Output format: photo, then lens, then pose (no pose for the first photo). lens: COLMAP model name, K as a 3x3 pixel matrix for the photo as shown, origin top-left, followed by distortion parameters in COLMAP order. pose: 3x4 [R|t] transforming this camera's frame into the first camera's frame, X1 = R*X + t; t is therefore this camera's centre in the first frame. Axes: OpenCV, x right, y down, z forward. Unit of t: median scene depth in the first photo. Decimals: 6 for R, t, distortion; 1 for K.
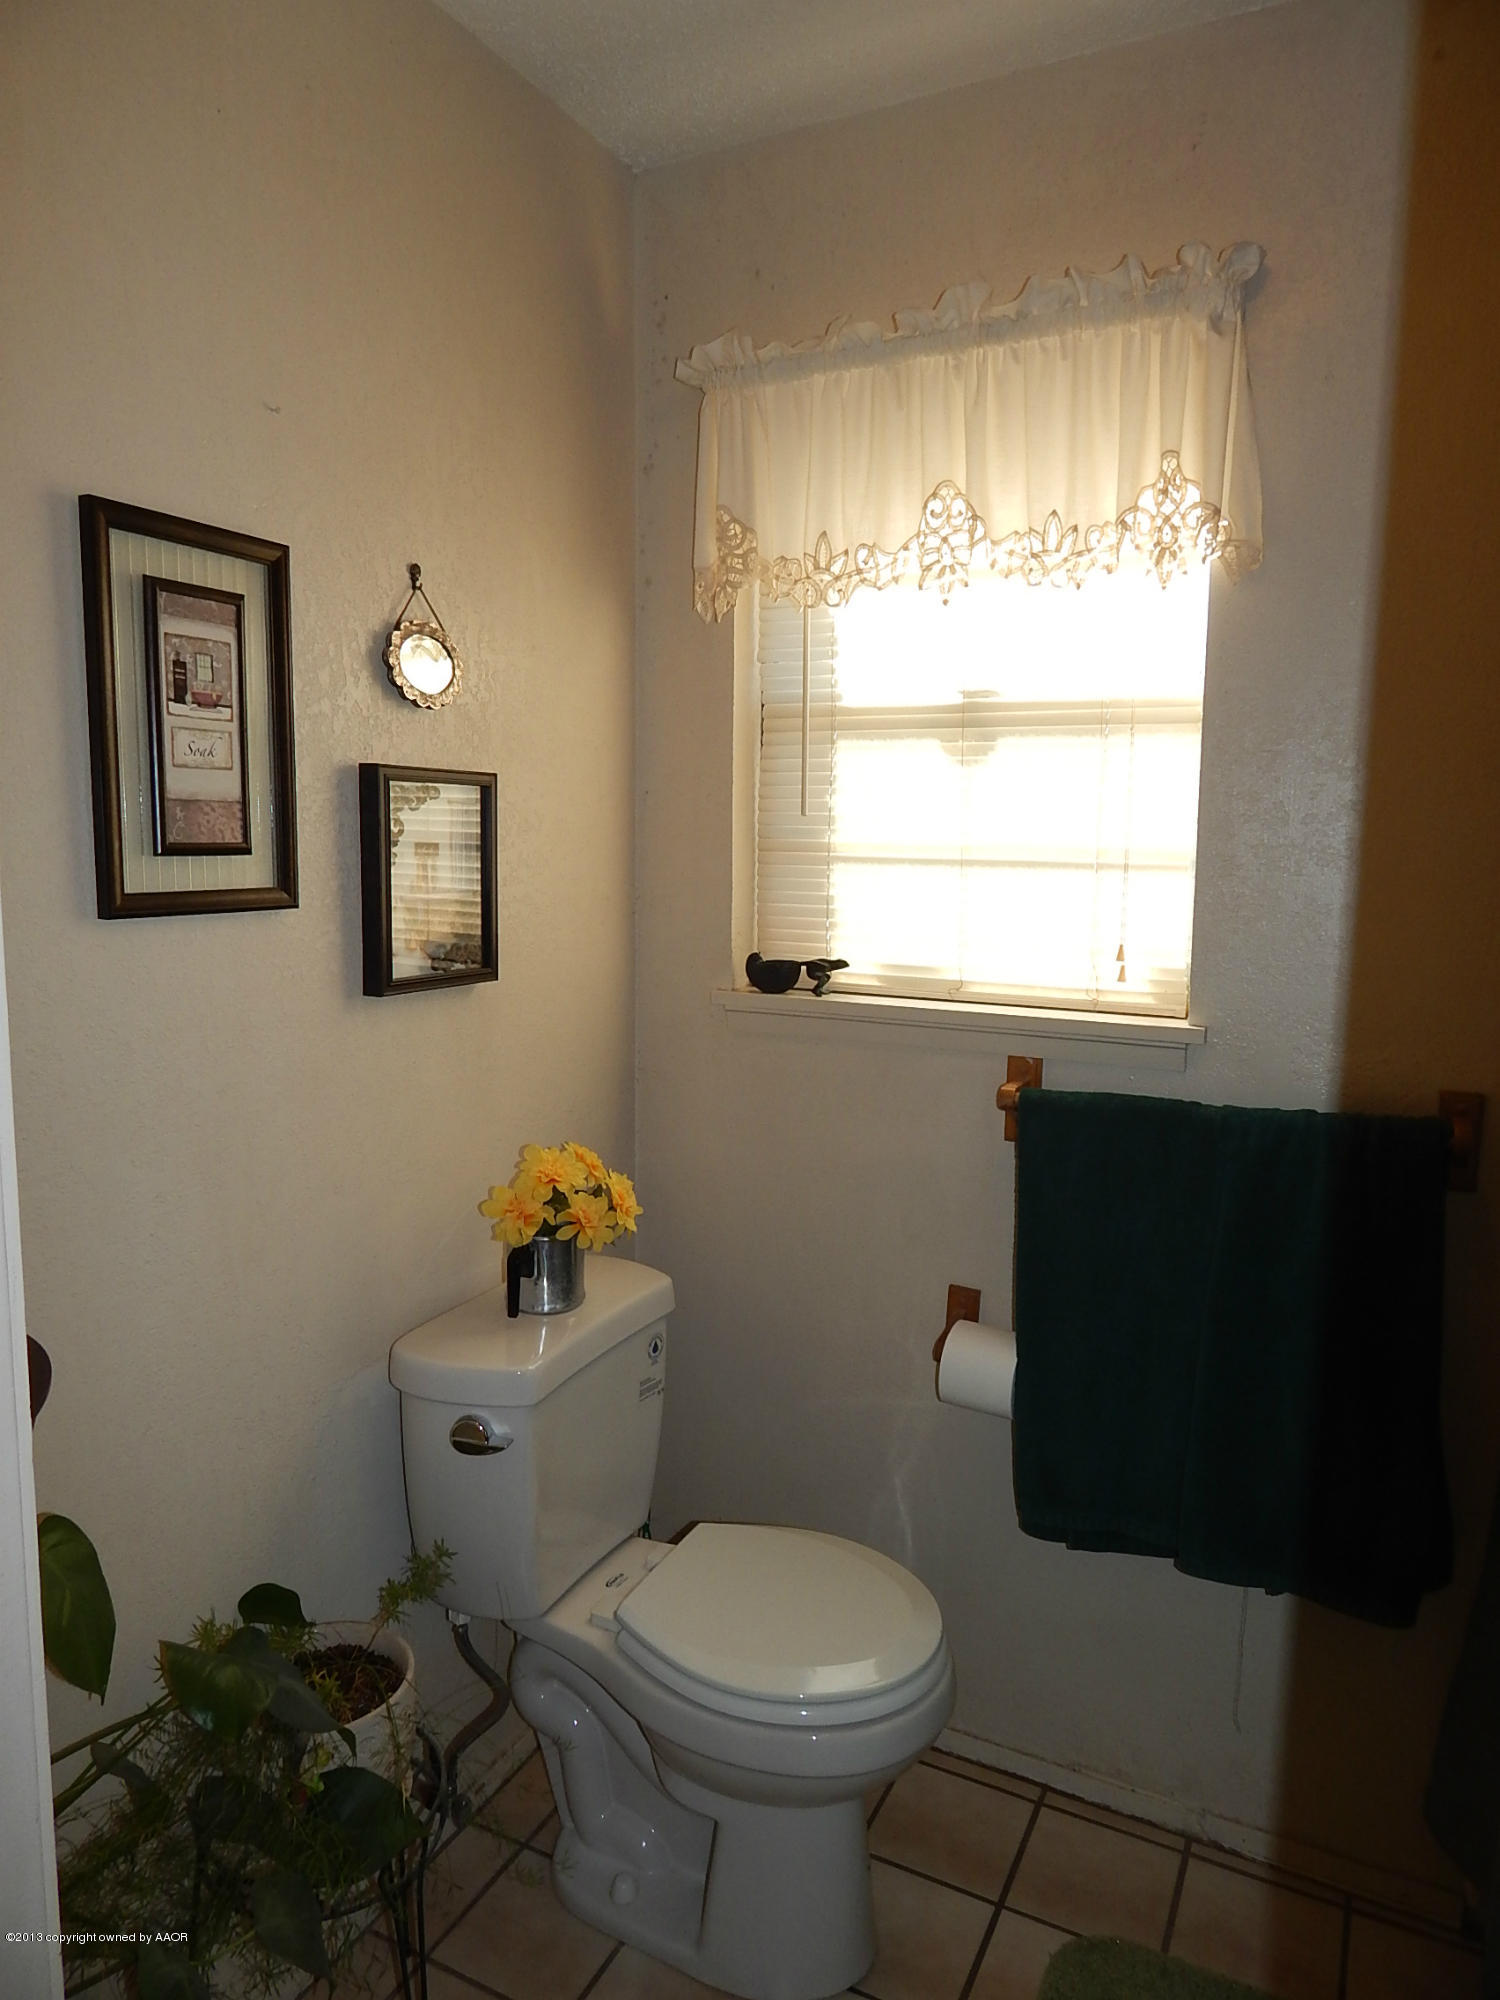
lens RADIAL K [[1302.8, 0, 746.9], [0, 1302.8, 997.5], [0, 0, 1]] dist [0.004709, -0.005996]
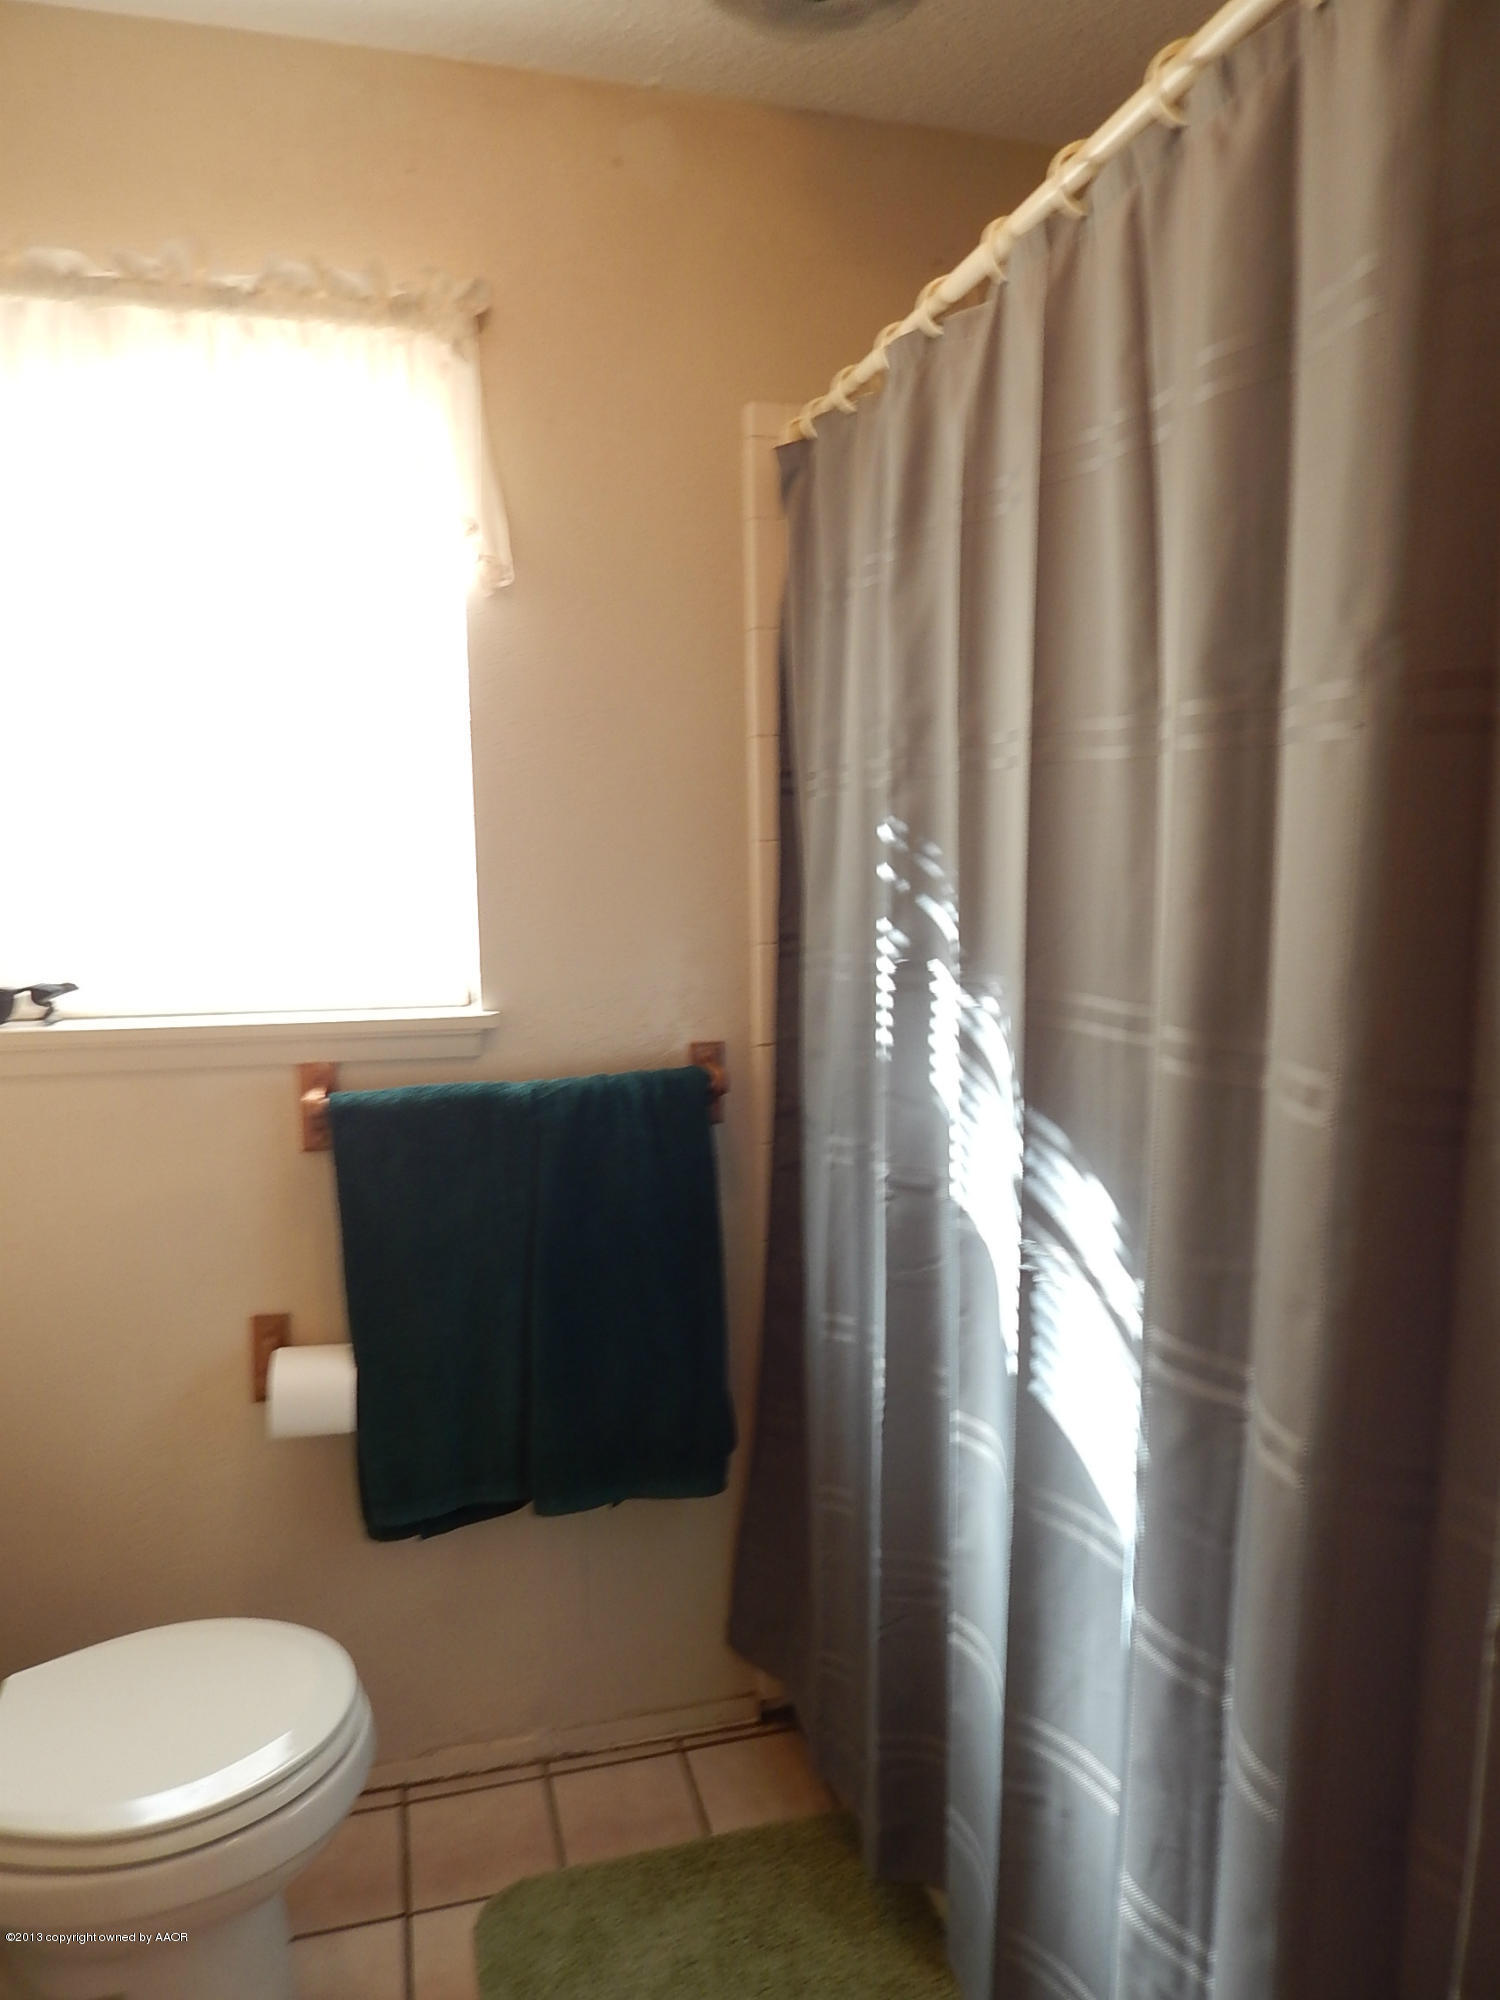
lens RADIAL K [[1302.8, 0, 751.1], [0, 1302.8, 998.3], [0, 0, 1]] dist [0.004709, -0.005996]
pose [[0.742770, -0.099019, 0.662184, -0.192203], [0.096584, 0.994506, 0.040375, -0.010238], [-0.662544, 0.033967, 0.748252, 0.060788]]
